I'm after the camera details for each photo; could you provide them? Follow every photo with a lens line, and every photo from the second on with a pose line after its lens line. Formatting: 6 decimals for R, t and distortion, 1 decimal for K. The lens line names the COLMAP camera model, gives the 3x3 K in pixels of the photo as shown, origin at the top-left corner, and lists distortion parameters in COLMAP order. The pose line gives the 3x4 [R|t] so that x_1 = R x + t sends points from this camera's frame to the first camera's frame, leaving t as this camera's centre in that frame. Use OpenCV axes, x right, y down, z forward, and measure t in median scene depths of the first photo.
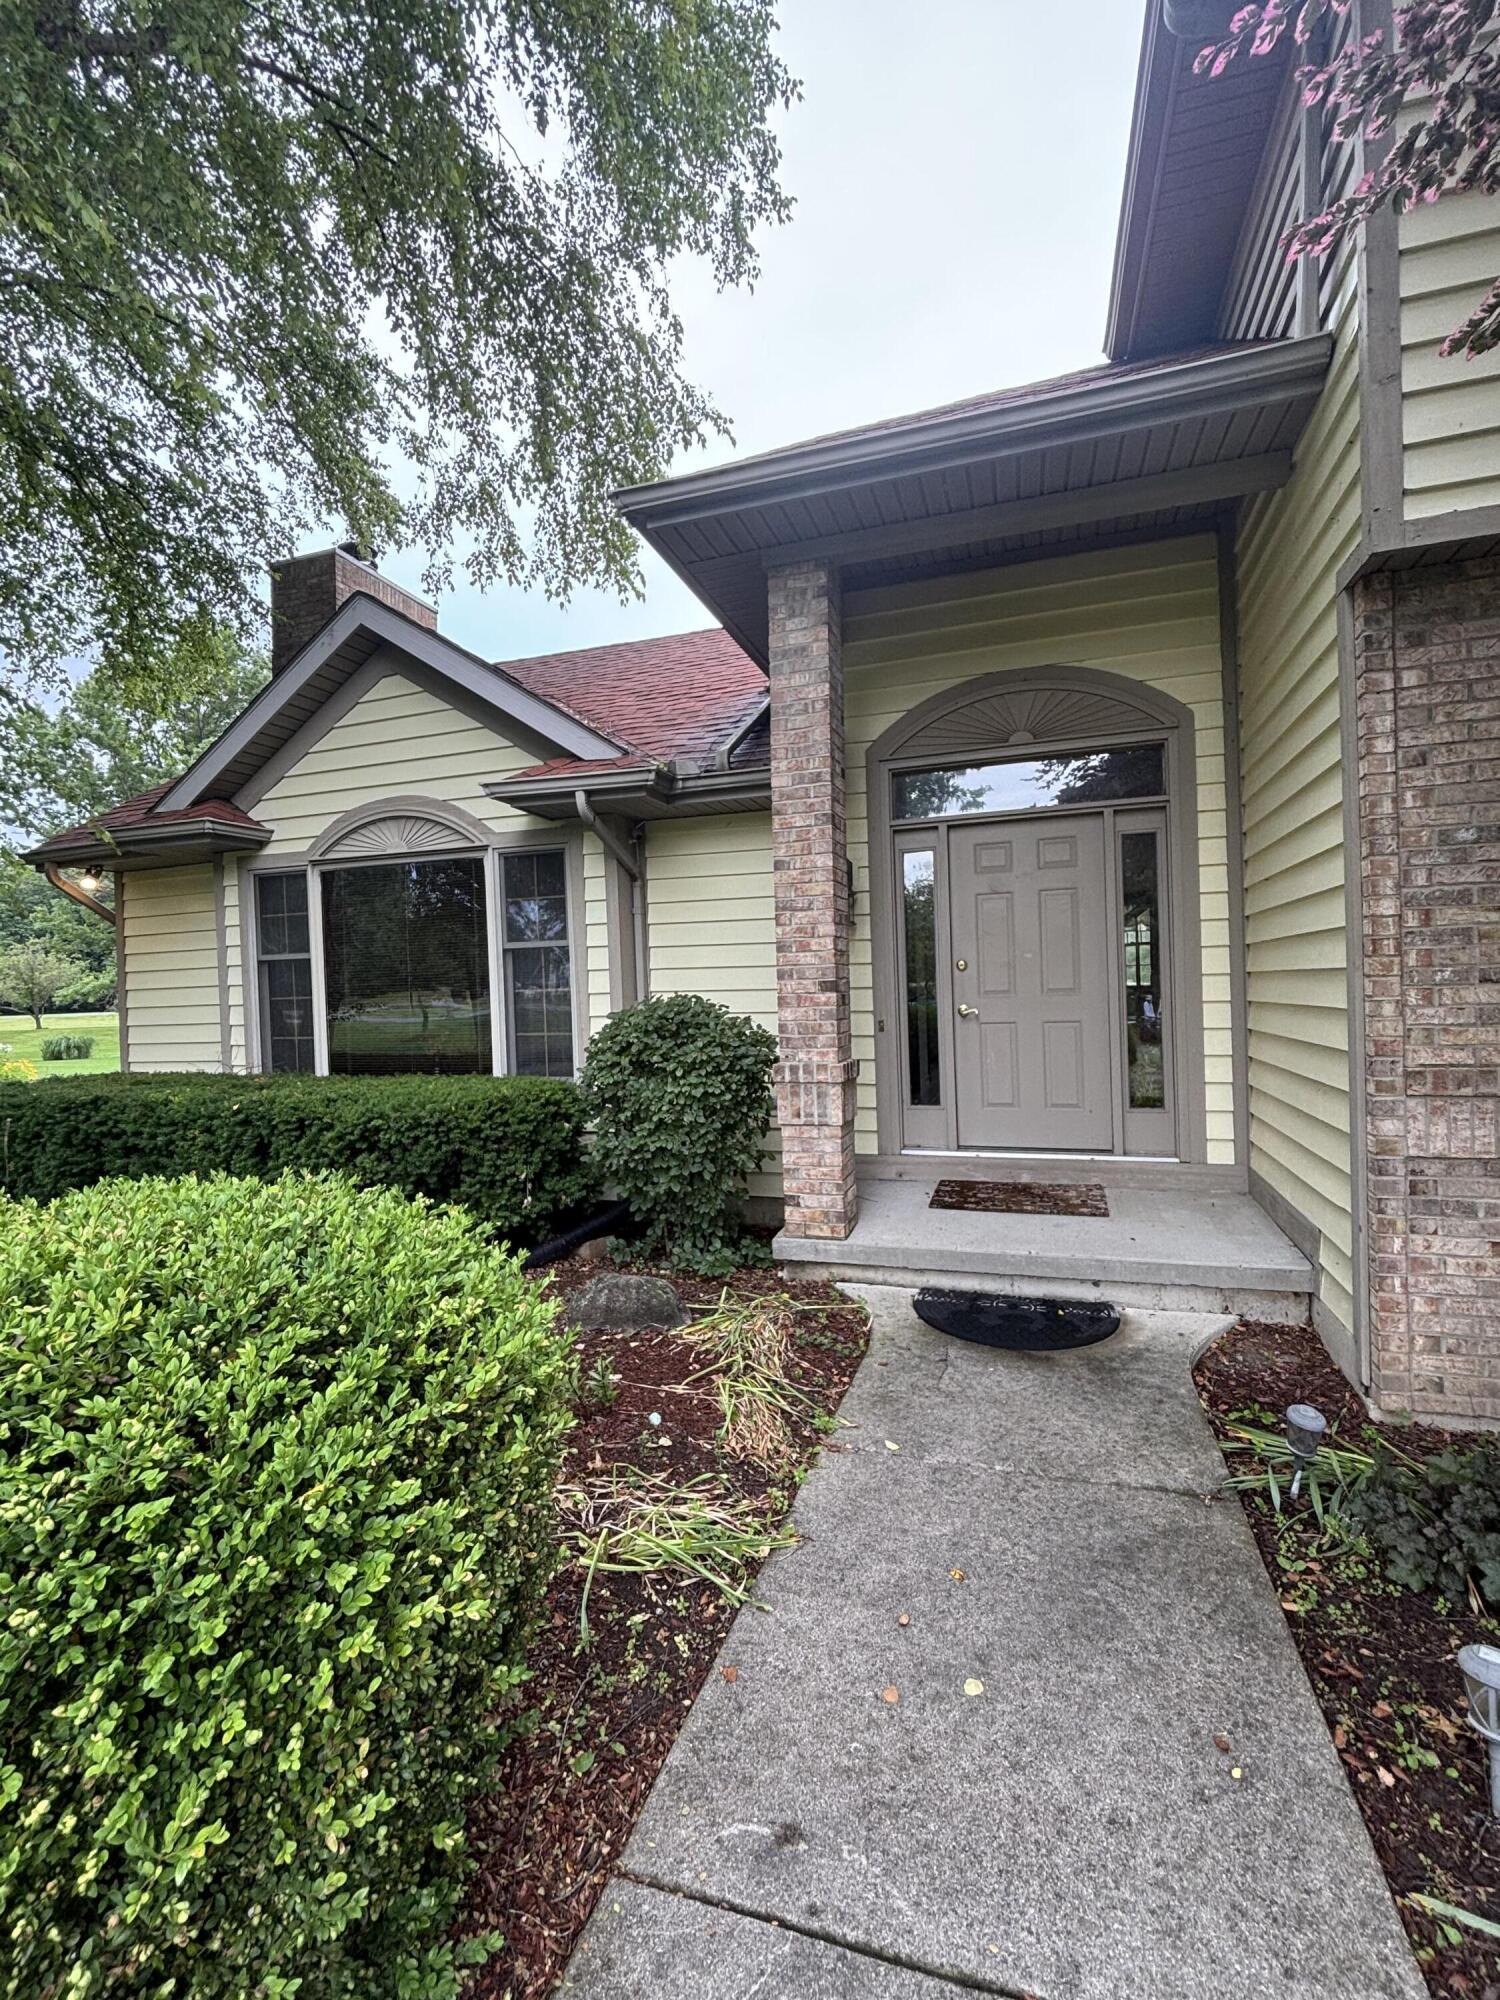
lens RADIAL K [[883.6, 0, 755.5], [0, 883.6, 996.5], [0, 0, 1]] dist [0.000650, -0.000125]
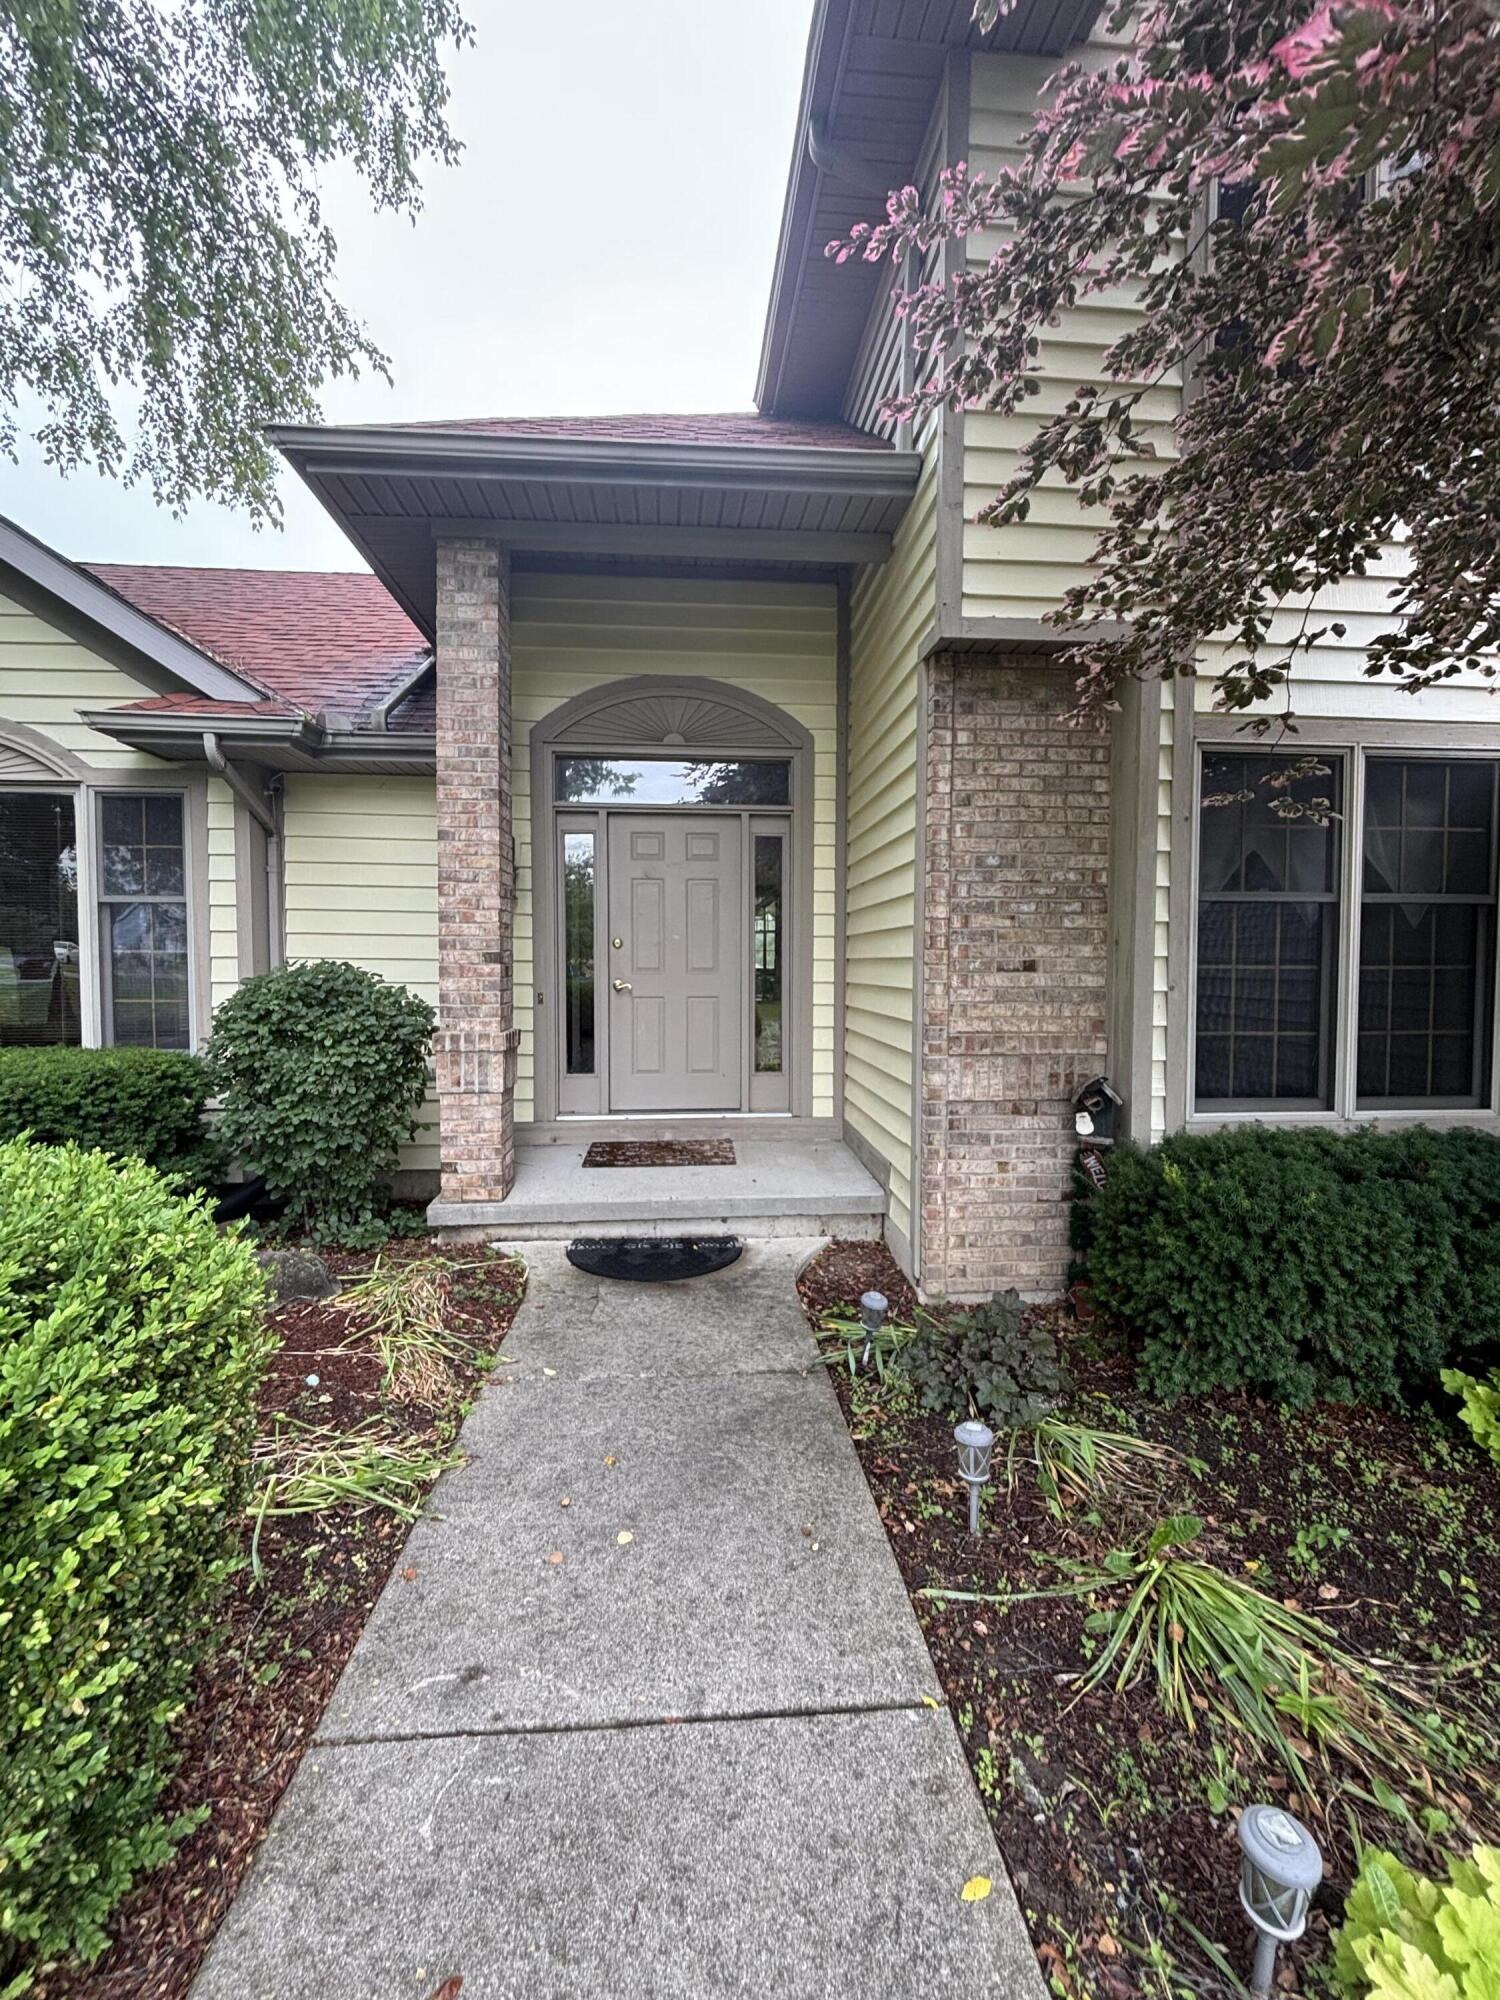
lens RADIAL K [[883.6, 0, 749.2], [0, 883.6, 1002.1], [0, 0, 1]] dist [0.000650, -0.000125]
pose [[0.924200, 0.016177, 0.381567, -0.036534], [-0.028174, 0.999268, 0.025876, 0.005557], [-0.380869, -0.034665, 0.923979, -0.083793]]
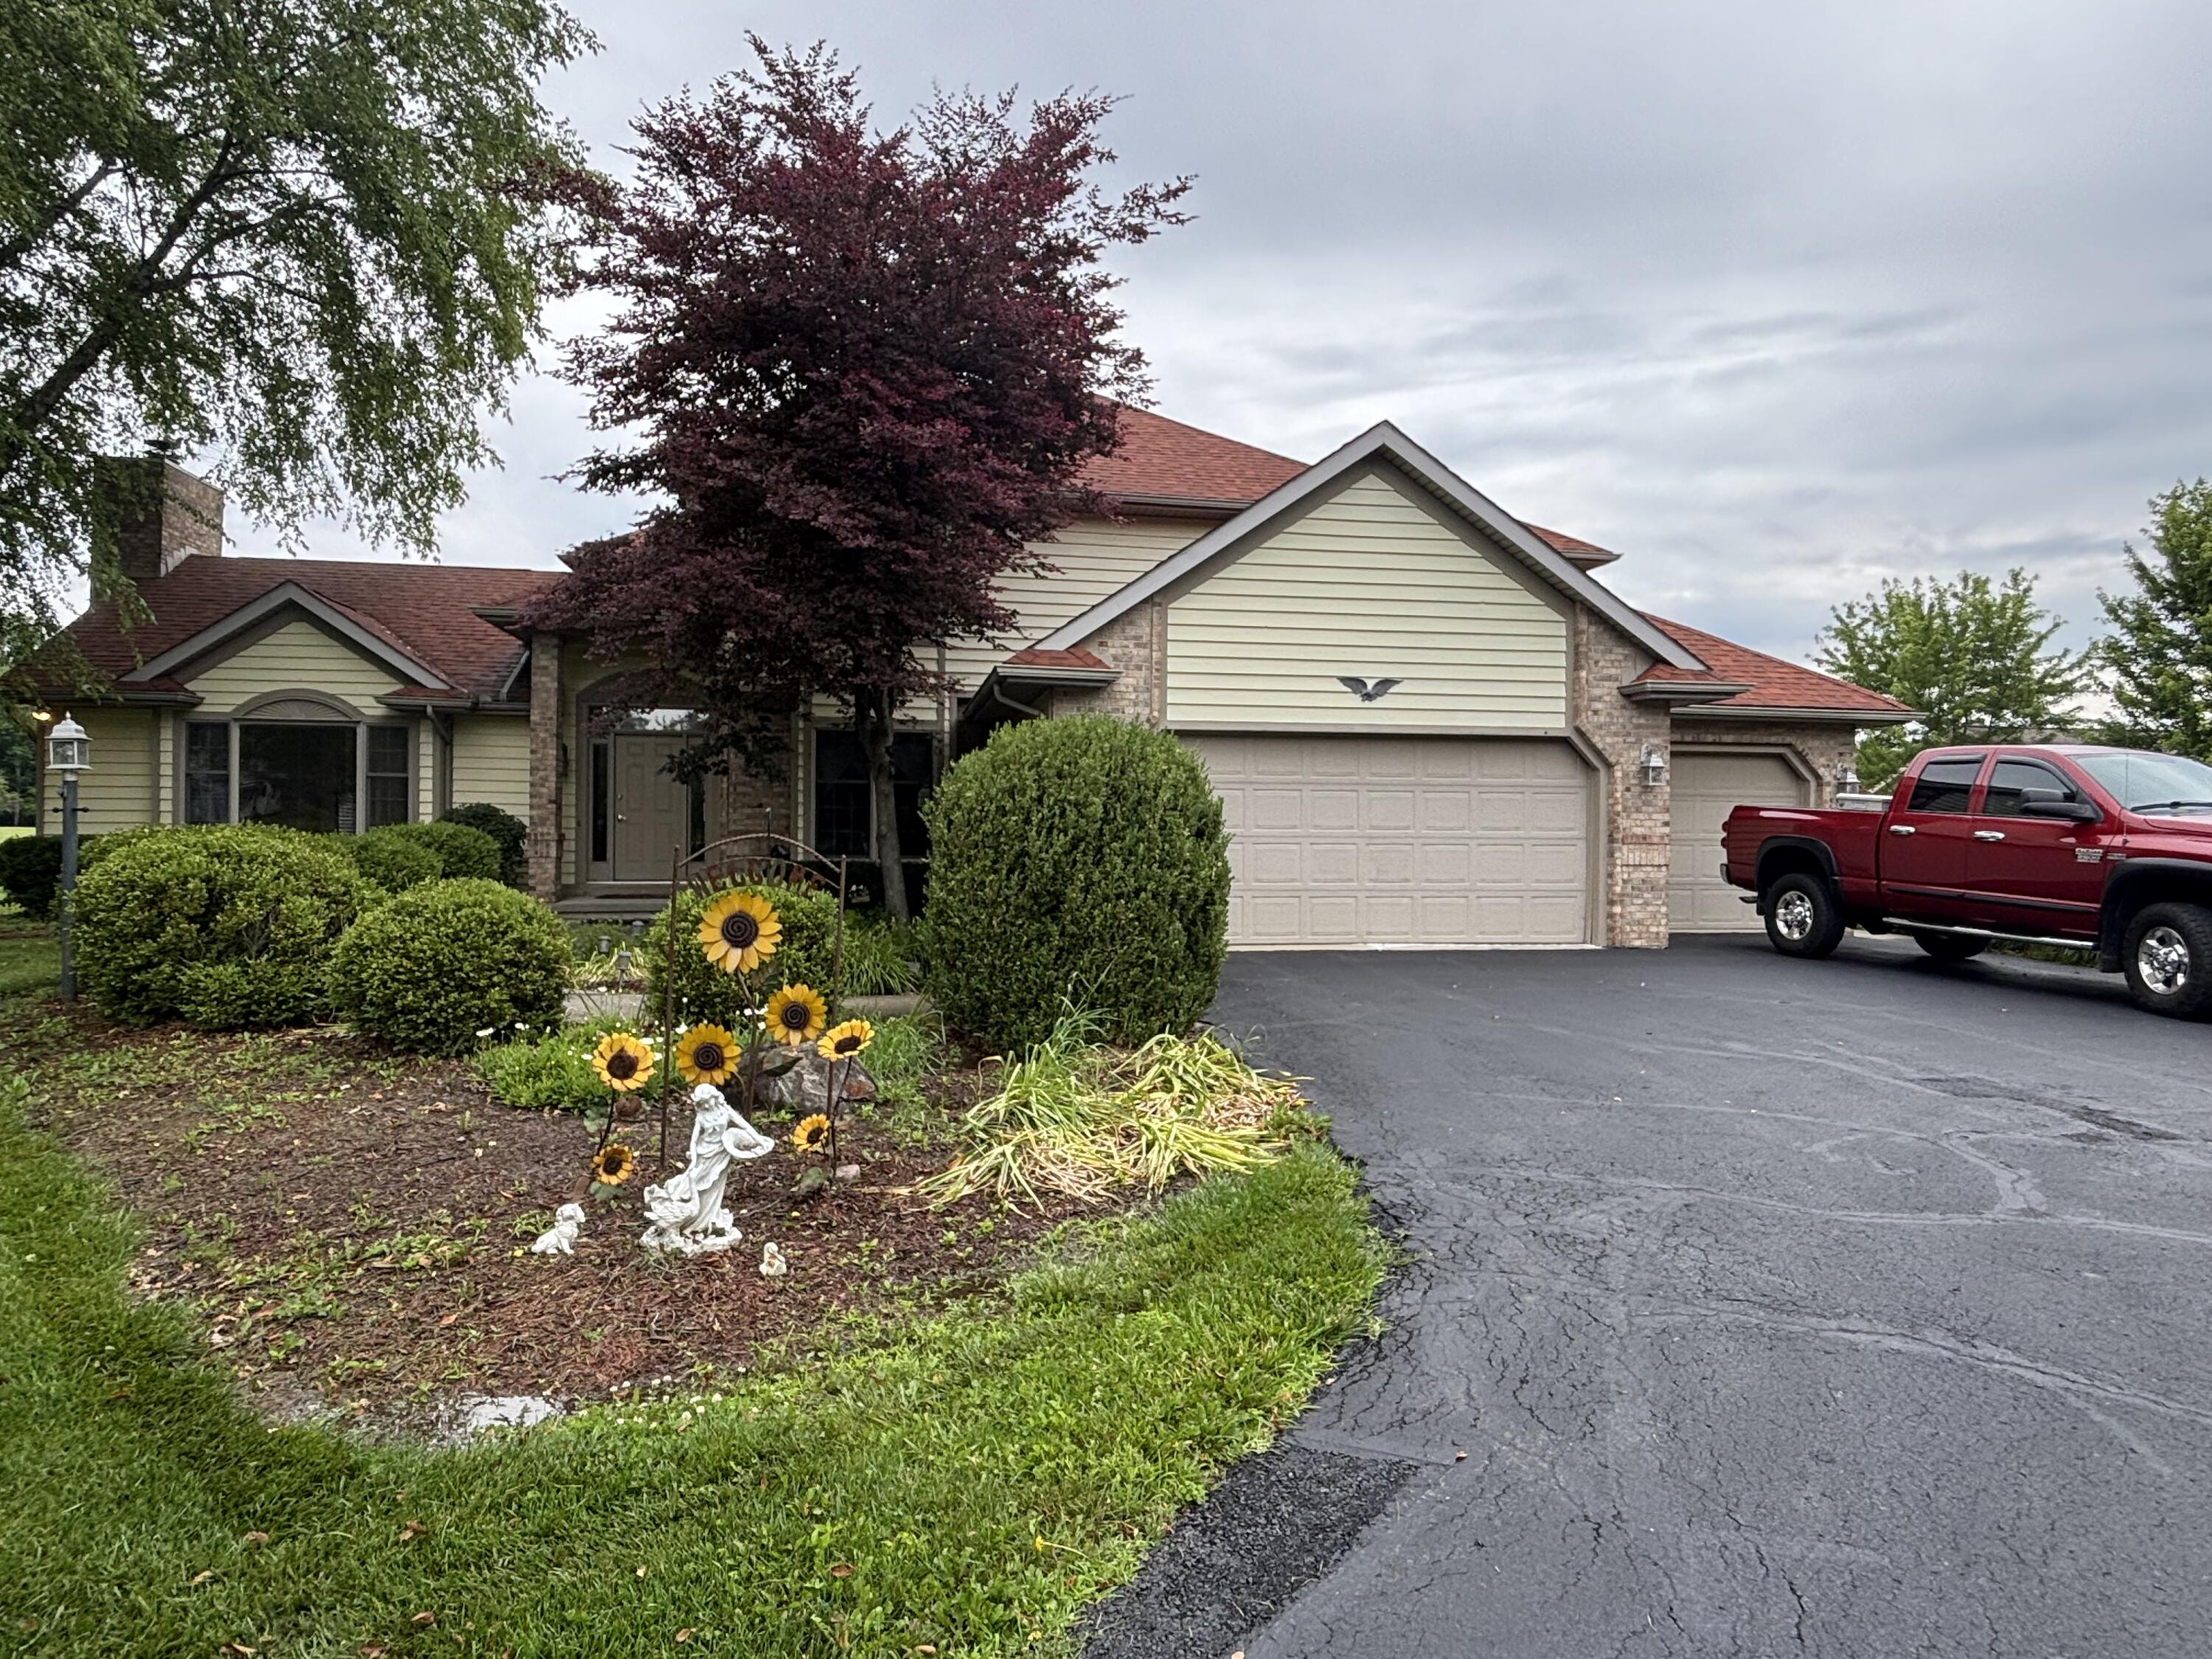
lens RADIAL K [[1301.9, 0, 1099.5], [0, 1301.9, 847.0], [0, 0, 1]] dist [-0.002546, -0.000696]
pose [[0.884789, 0.037572, 0.464474, -0.282215], [-0.033532, 0.999294, -0.016959, 0.138742], [-0.464783, -0.000570, 0.885424, -3.308913]]
